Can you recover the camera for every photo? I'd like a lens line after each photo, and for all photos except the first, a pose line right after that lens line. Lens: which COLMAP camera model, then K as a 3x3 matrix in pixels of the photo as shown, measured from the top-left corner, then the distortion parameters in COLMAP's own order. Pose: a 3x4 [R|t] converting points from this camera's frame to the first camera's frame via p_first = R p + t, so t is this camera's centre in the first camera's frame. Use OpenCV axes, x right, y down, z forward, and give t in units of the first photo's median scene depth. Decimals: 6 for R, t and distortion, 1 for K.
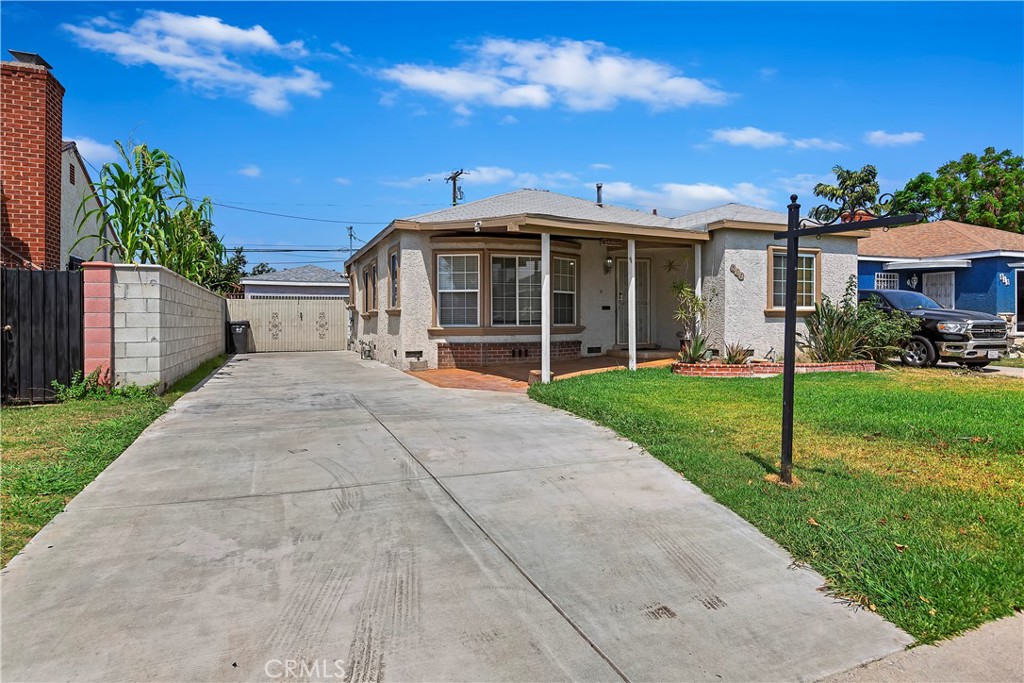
lens RADIAL K [[601.6, 0, 513.2], [0, 601.6, 325.2], [0, 0, 1]] dist [-0.000816, 0.001280]
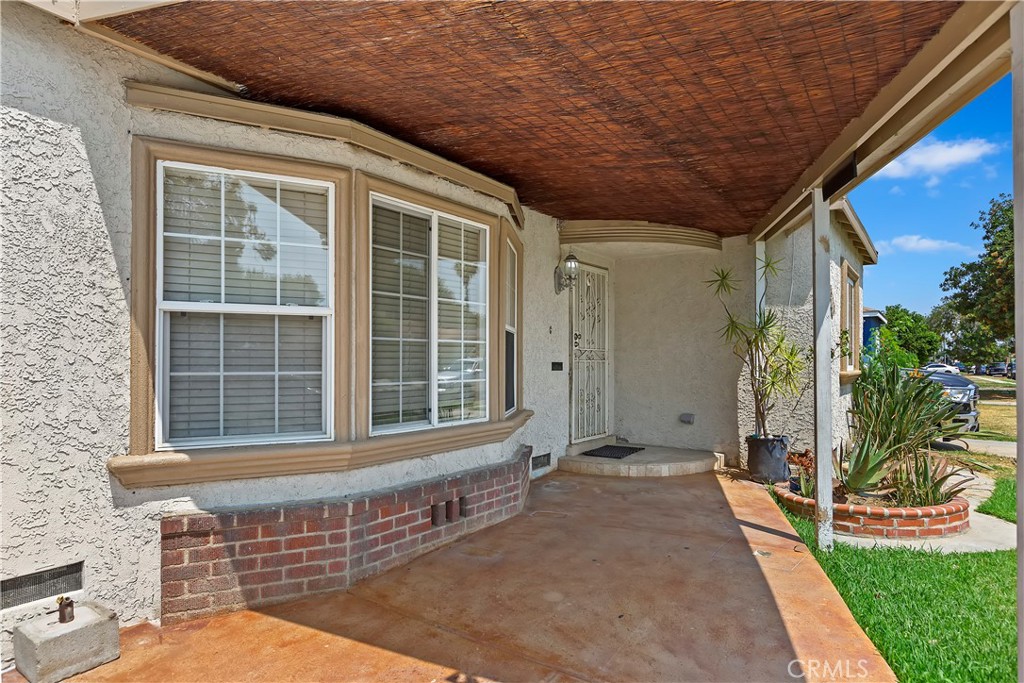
lens RADIAL K [[632.7, 0, 557.6], [0, 632.7, 355.2], [0, 0, 1]] dist [-0.008002, -0.002582]
pose [[0.826073, 0.011485, 0.563447, -0.135638], [0.002567, 0.999705, -0.024141, -0.029471], [-0.563558, 0.021389, 0.825800, 0.692158]]
